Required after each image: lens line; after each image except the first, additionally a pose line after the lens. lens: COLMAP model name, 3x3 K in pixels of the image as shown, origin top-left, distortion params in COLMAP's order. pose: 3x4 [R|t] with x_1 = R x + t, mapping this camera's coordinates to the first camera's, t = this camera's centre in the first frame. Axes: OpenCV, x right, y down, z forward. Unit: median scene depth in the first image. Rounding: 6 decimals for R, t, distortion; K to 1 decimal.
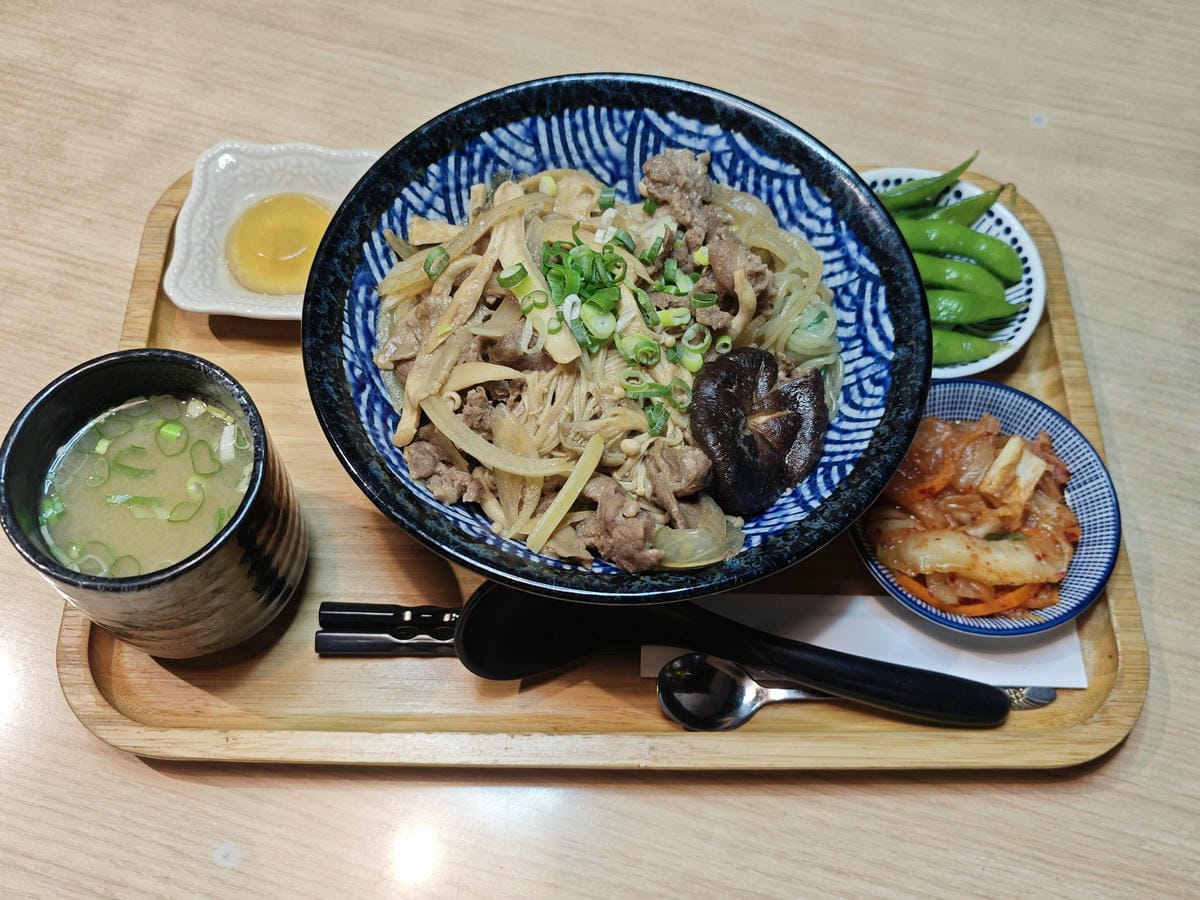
lens RADIAL K [[1128.0, 0, 600.0], [0, 1128.0, 450.0], [0, 0, 1]] dist [0.002126, -0.001054]
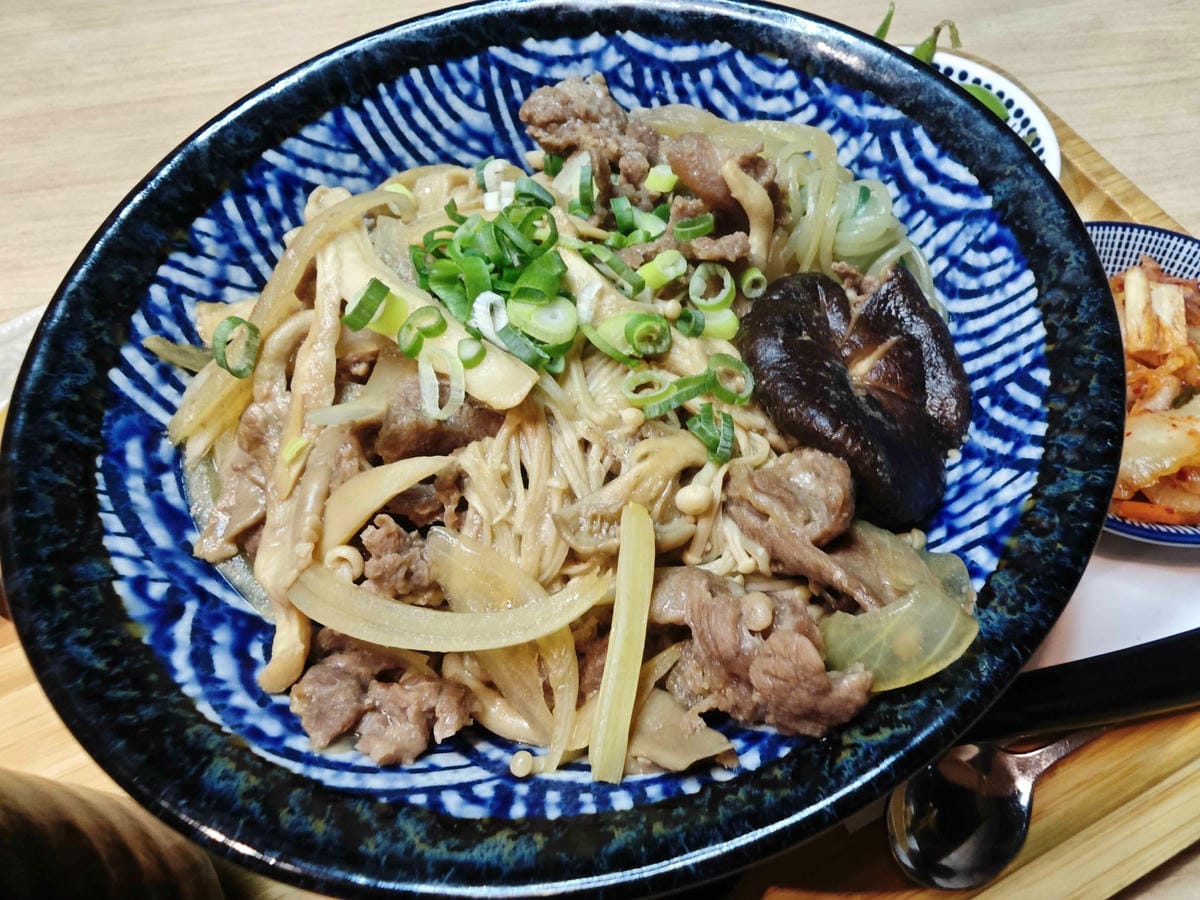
lens RADIAL K [[816.2, 0, 711.0], [0, 816.2, 404.4], [0, 0, 1]] dist [-0.005715, 0.002173]
pose [[0.898422, -0.404458, 0.171032, -0.013800], [0.420210, 0.904922, -0.067372, -0.013190], [-0.127522, 0.132398, 0.982959, 0.573687]]
